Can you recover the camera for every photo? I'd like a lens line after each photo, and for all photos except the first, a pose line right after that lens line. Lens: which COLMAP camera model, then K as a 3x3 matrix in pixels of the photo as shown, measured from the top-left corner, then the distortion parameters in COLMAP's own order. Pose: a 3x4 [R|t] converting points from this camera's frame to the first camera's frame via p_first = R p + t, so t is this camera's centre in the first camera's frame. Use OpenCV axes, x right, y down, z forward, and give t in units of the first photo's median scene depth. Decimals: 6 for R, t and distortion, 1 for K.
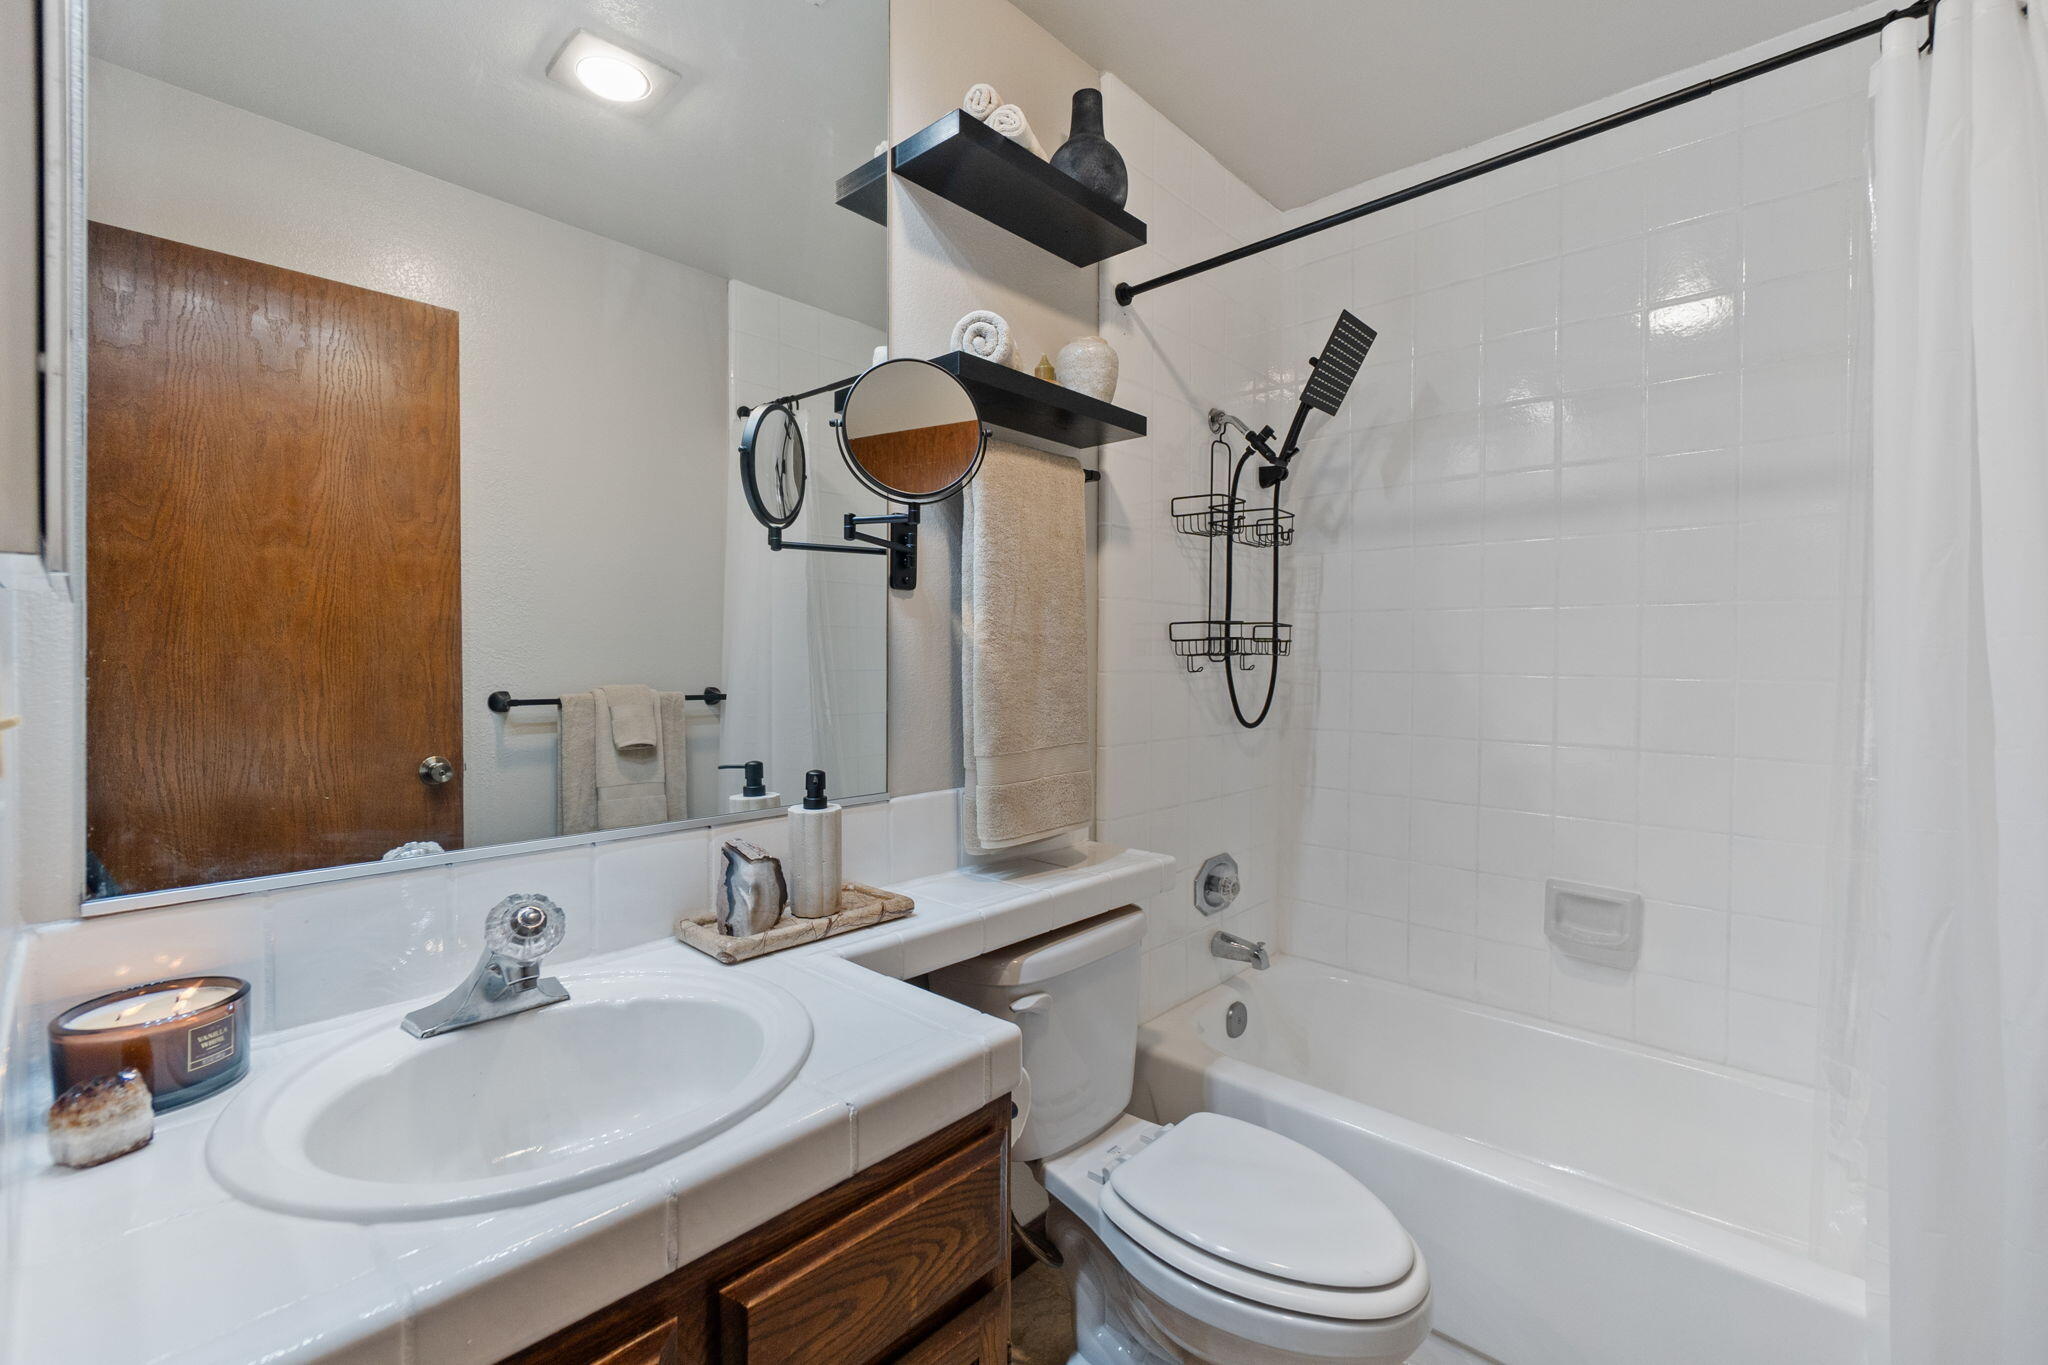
lens RADIAL K [[880.0, 0, 1025.3], [0, 880.0, 670.8], [0, 0, 1]] dist [-0.004639, 0.001005]
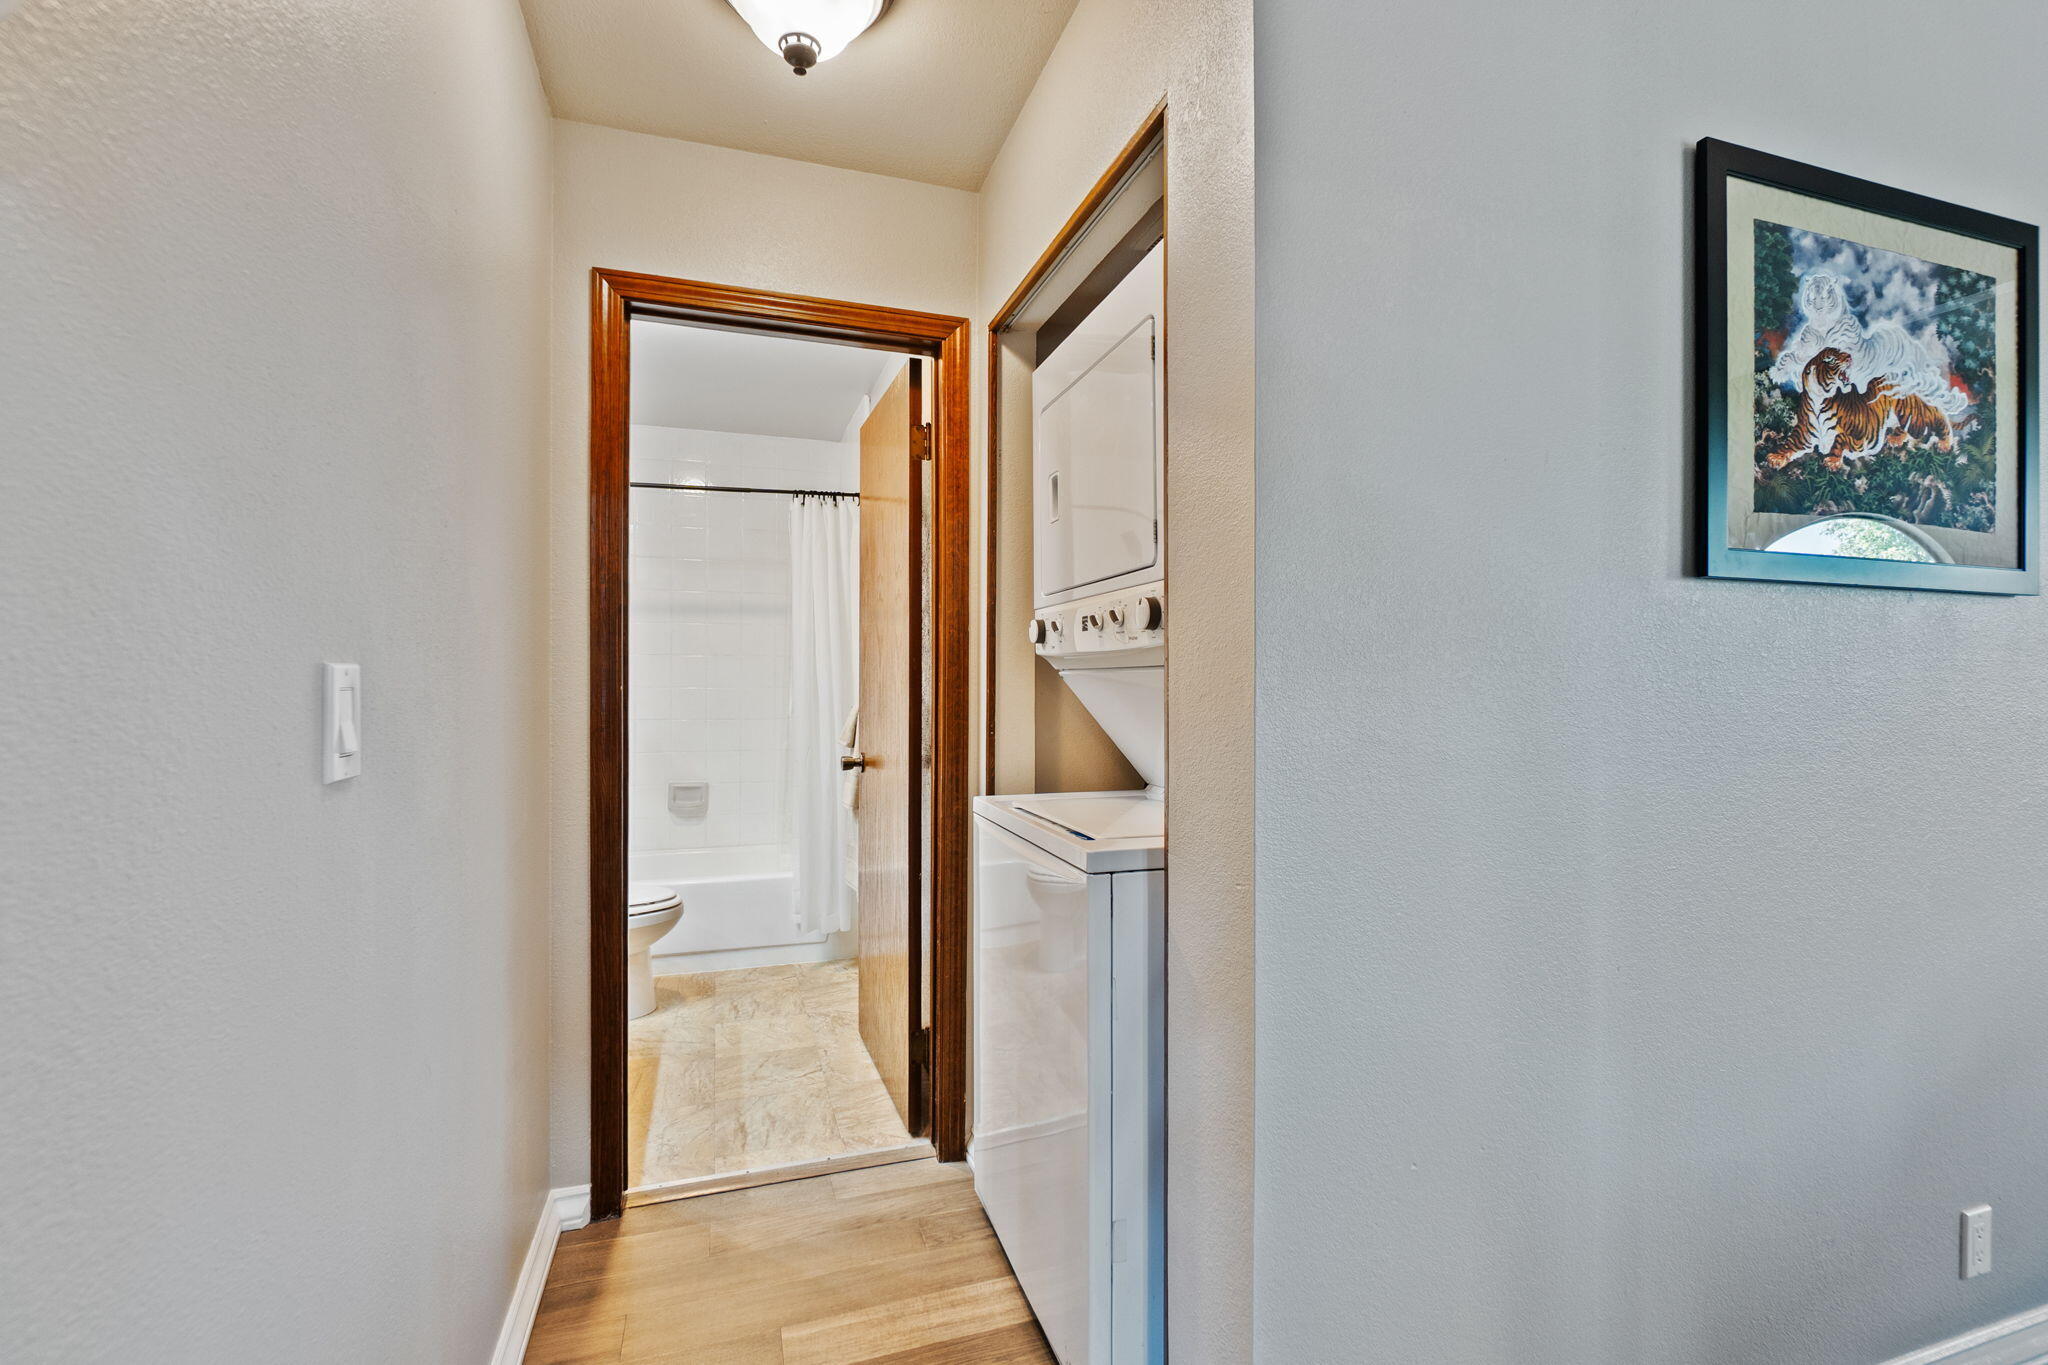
lens RADIAL K [[880.0, 0, 1019.1], [0, 880.0, 673.1], [0, 0, 1]] dist [-0.004639, 0.001005]
pose [[0.481078, -0.003611, 0.876670, -0.848551], [0.004350, 0.999989, 0.001732, -0.016830], [-0.876667, 0.002980, 0.481088, -0.737349]]
